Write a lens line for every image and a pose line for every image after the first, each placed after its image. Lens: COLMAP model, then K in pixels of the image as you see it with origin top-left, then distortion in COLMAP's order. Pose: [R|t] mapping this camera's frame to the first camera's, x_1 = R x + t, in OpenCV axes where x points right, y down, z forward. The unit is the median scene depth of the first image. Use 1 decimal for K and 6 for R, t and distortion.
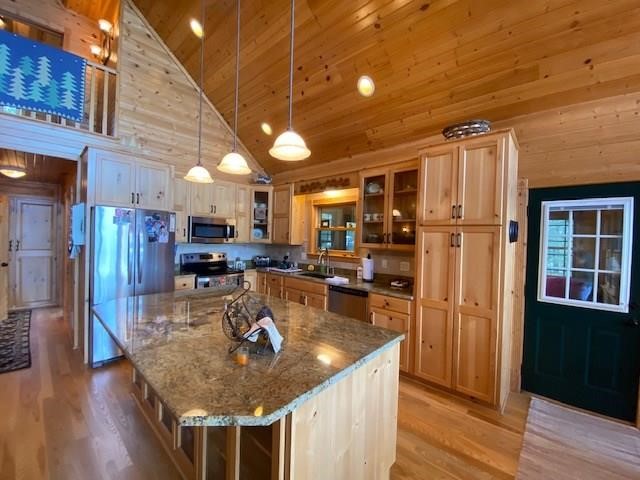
lens RADIAL K [[259.1, 0, 316.0], [0, 259.1, 242.3], [0, 0, 1]] dist [0.010666, -0.016334]
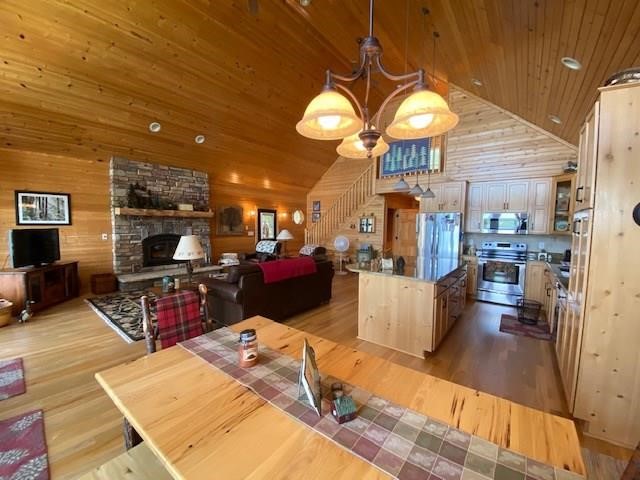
lens RADIAL K [[259.1, 0, 315.6], [0, 259.1, 241.4], [0, 0, 1]] dist [0.010666, -0.016334]
pose [[0.066706, 0.038564, -0.997027, 1.014888], [-0.028703, 0.998913, 0.036717, 0.023967], [0.997360, 0.026169, 0.067740, 0.039884]]
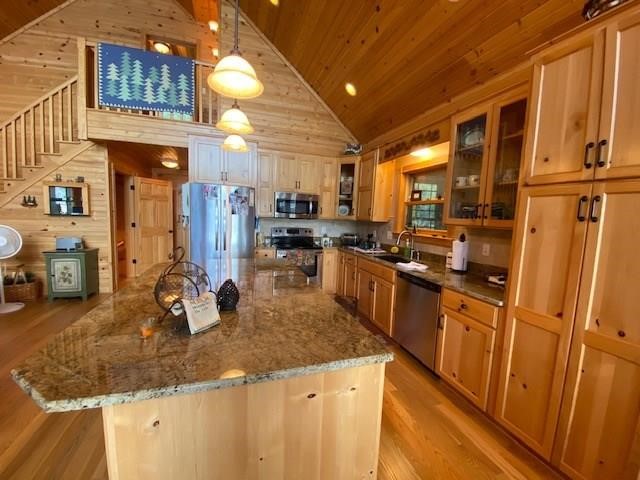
lens RADIAL K [[259.1, 0, 316.3], [0, 259.1, 242.3], [0, 0, 1]] dist [0.010666, -0.016334]
pose [[0.867057, 0.057643, -0.494863, 0.239204], [-0.023560, 0.996917, 0.074843, 0.025276], [0.497652, -0.053234, 0.865742, 0.200818]]
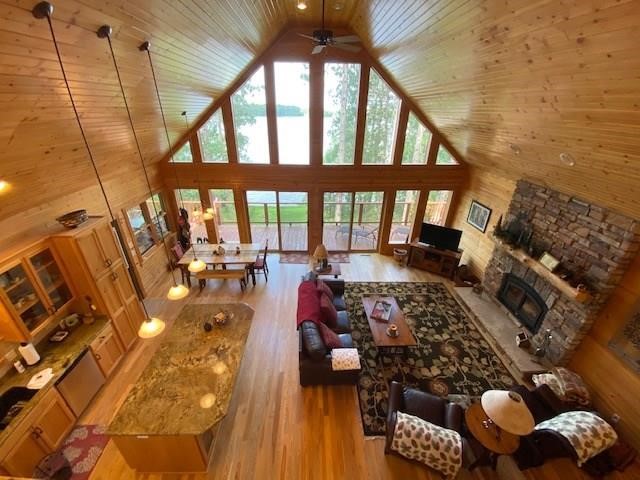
lens RADIAL K [[259.1, 0, 317.3], [0, 259.1, 240.4], [0, 0, 1]] dist [0.010666, -0.016334]
pose [[-0.694004, -0.351775, 0.628182, -1.128487], [-0.022987, 0.882892, 0.469013, -0.837829], [-0.719604, 0.311057, -0.620817, 0.769090]]
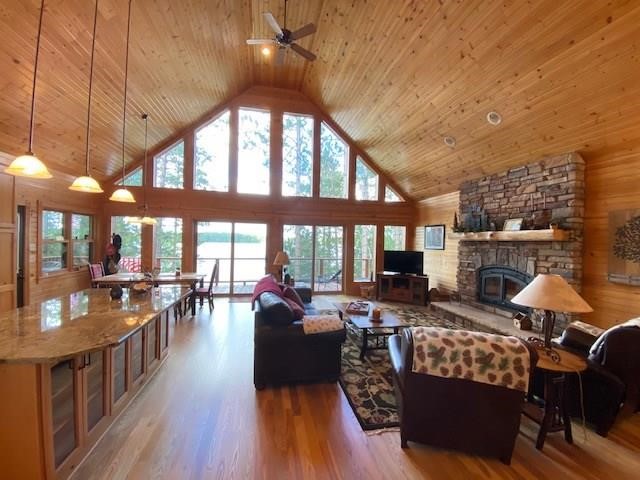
lens RADIAL K [[259.1, 0, 317.6], [0, 259.1, 241.4], [0, 0, 1]] dist [0.010666, -0.016334]
pose [[-0.806143, -0.047726, 0.589793, -1.138318], [-0.035156, 0.998844, 0.032775, -0.070141], [-0.590675, 0.005687, -0.806889, 0.795448]]
